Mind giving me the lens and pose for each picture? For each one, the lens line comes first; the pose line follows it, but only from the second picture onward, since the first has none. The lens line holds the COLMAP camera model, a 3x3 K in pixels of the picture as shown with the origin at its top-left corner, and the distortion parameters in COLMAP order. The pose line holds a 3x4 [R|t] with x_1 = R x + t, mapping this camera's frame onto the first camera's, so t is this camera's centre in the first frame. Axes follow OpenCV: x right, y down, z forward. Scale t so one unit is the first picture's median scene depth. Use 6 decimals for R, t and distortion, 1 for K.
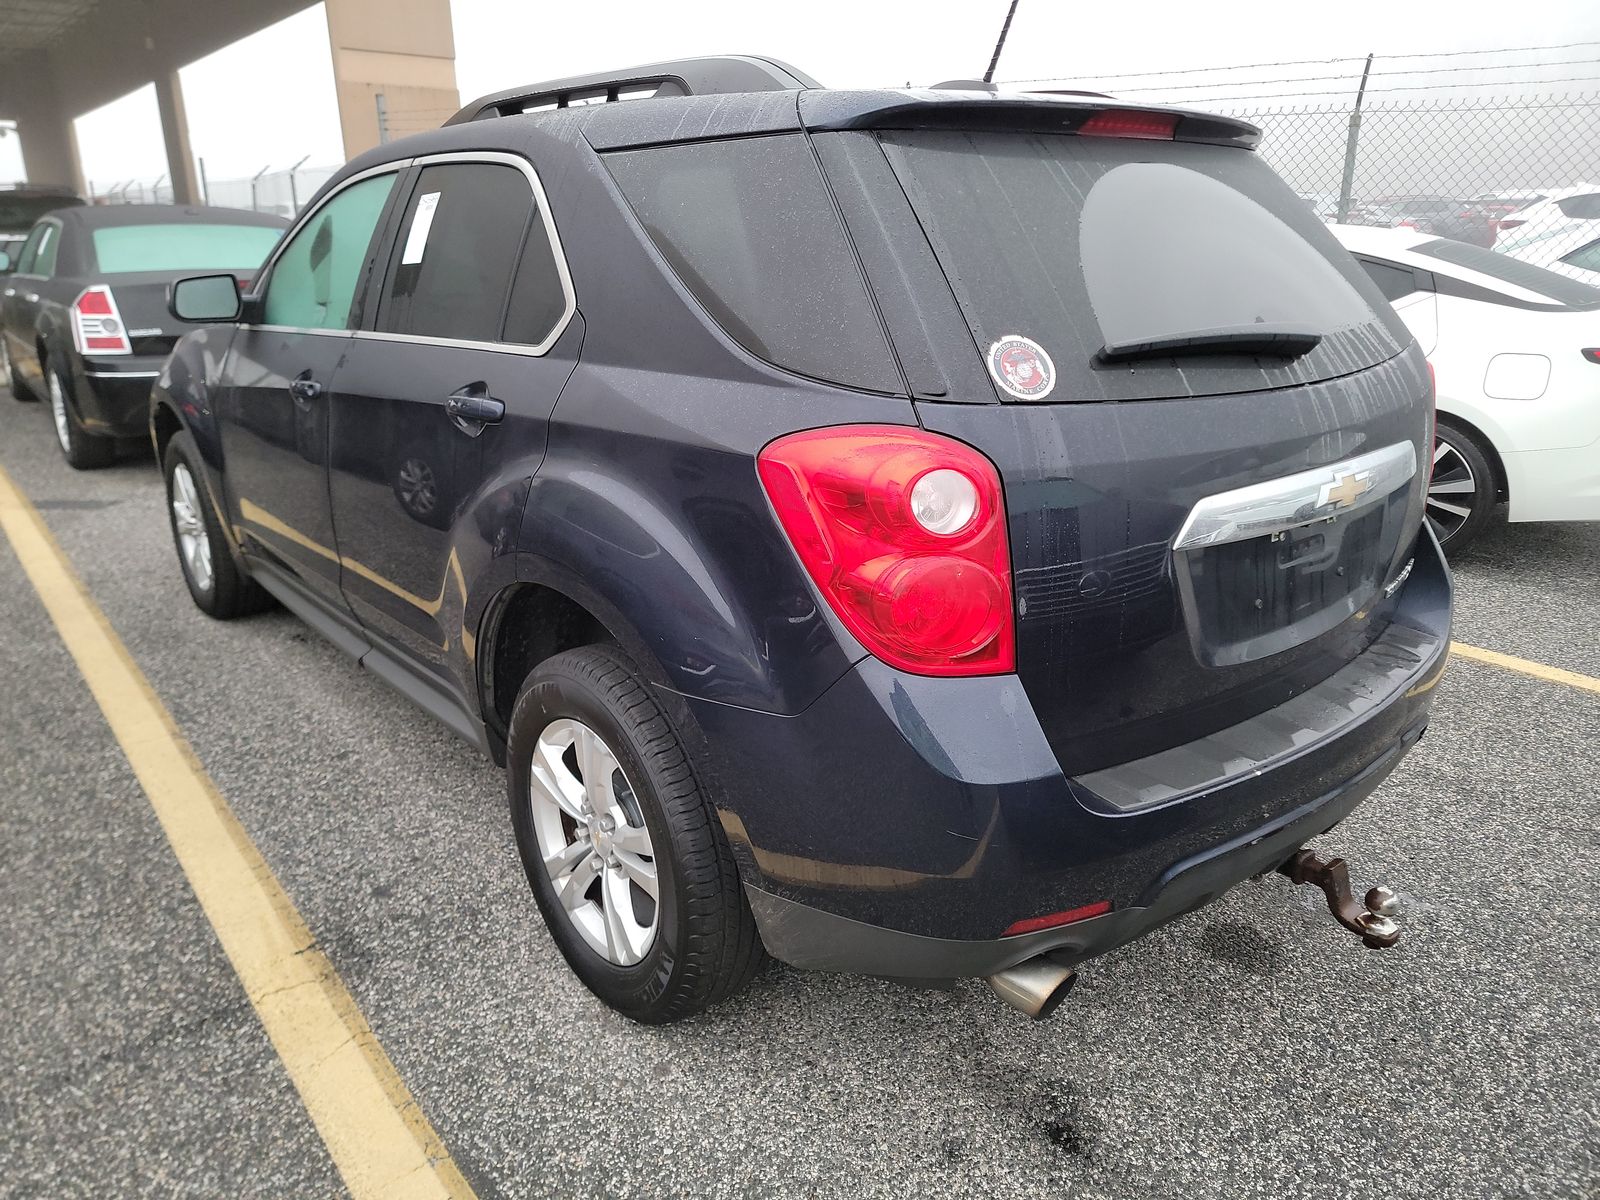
lens RADIAL K [[1110.2, 0, 807.5], [0, 1110.2, 605.2], [0, 0, 1]] dist [0.082908, -0.078003]
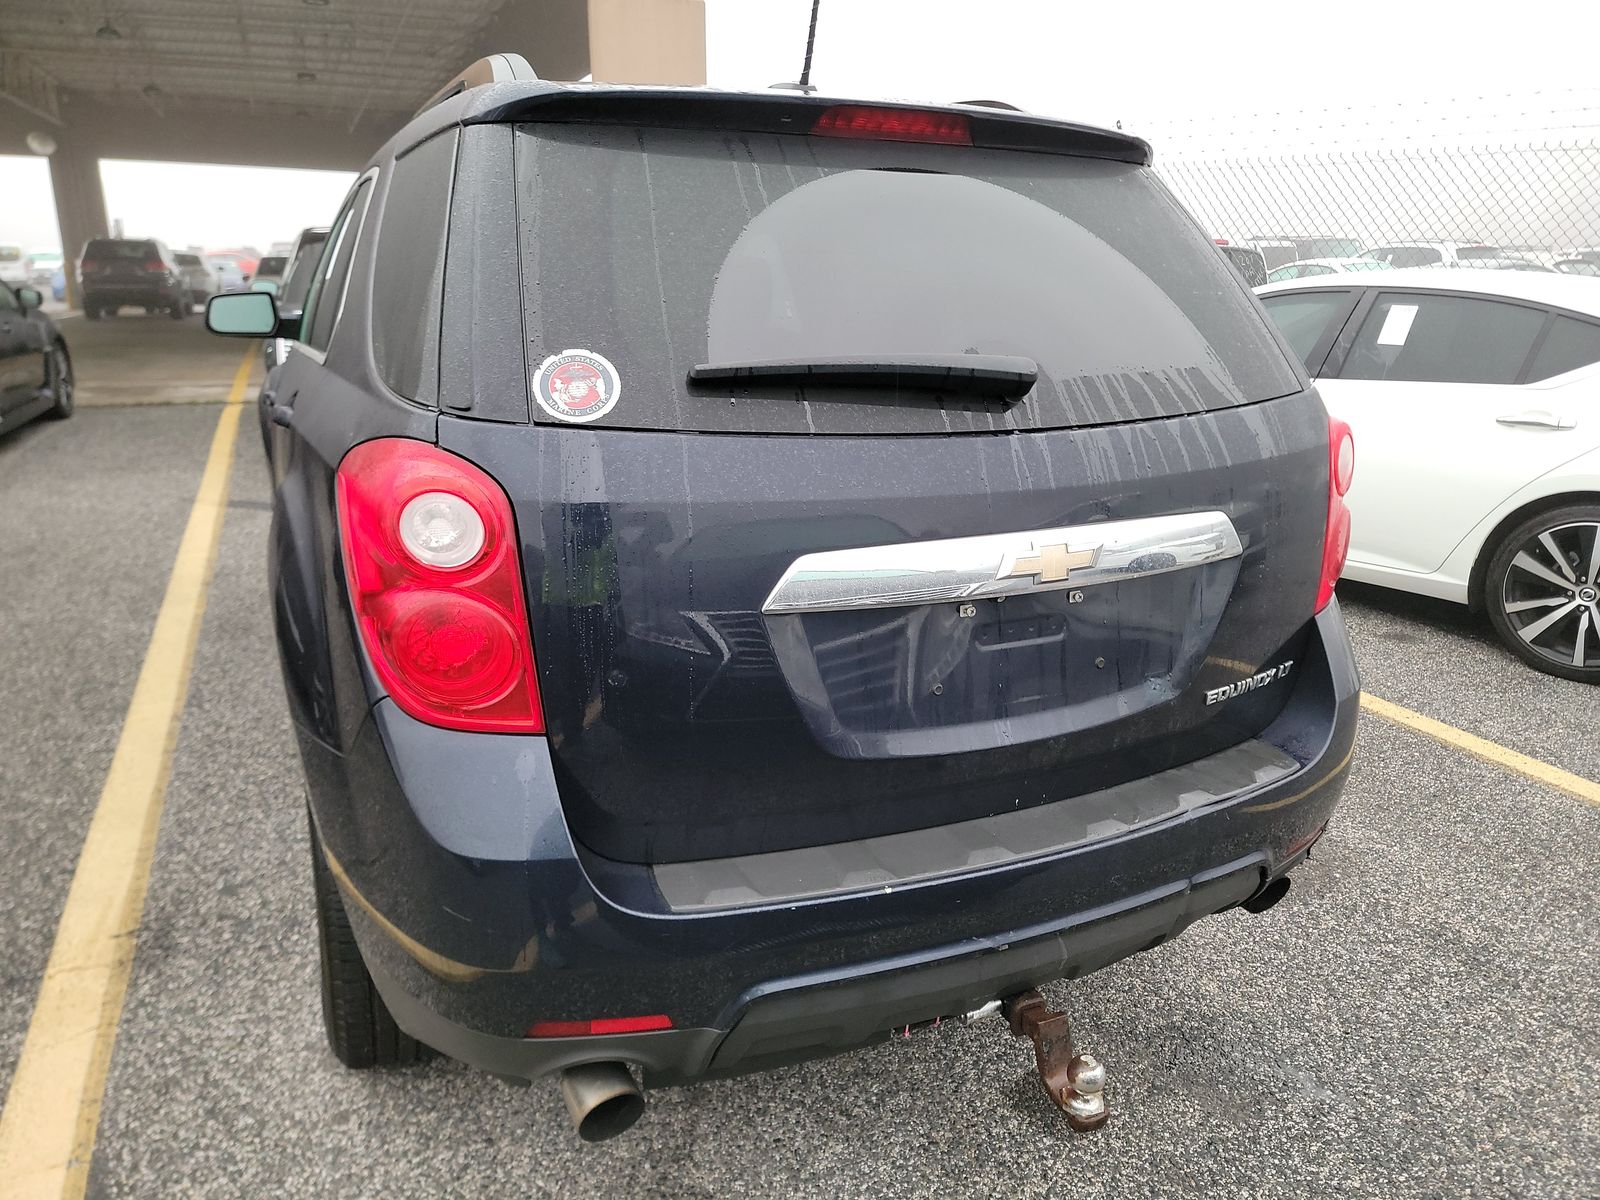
lens RADIAL K [[1112.2, 0, 821.2], [0, 1112.2, 631.6], [0, 0, 1]] dist [0.082037, -0.076042]
pose [[0.968838, 0.093189, -0.229499, 0.467836], [-0.098462, 0.995073, -0.011606, -0.024087], [0.227286, 0.033841, 0.973240, 0.157666]]
